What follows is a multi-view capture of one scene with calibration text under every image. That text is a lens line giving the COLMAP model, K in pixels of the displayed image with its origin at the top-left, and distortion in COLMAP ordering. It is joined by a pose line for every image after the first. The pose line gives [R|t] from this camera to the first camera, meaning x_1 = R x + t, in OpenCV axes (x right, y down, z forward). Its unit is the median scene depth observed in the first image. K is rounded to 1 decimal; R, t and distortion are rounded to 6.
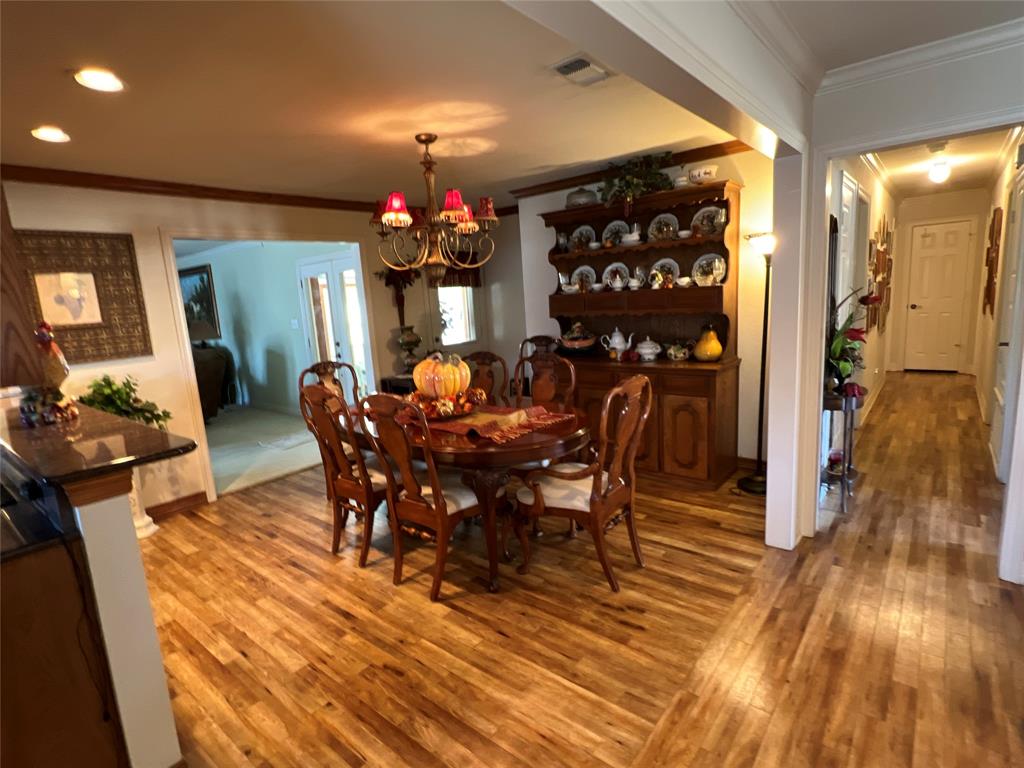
lens RADIAL K [[518.8, 0, 511.5], [0, 518.8, 385.0], [0, 0, 1]] dist [-0.002886, 0.001314]
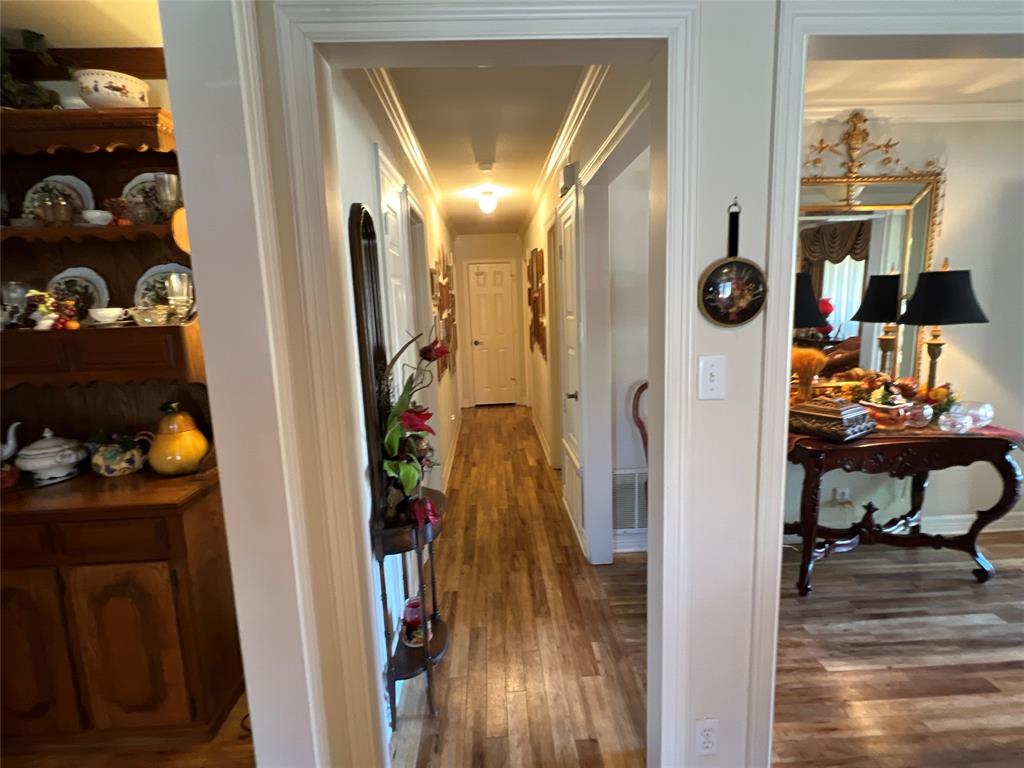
lens RADIAL K [[518.8, 0, 512.8], [0, 518.8, 388.1], [0, 0, 1]] dist [-0.002886, 0.001314]
pose [[0.742381, -0.071194, 0.666185, 0.278253], [0.104855, 0.994431, -0.010576, -0.085399], [-0.661722, 0.077704, 0.745712, 0.385079]]
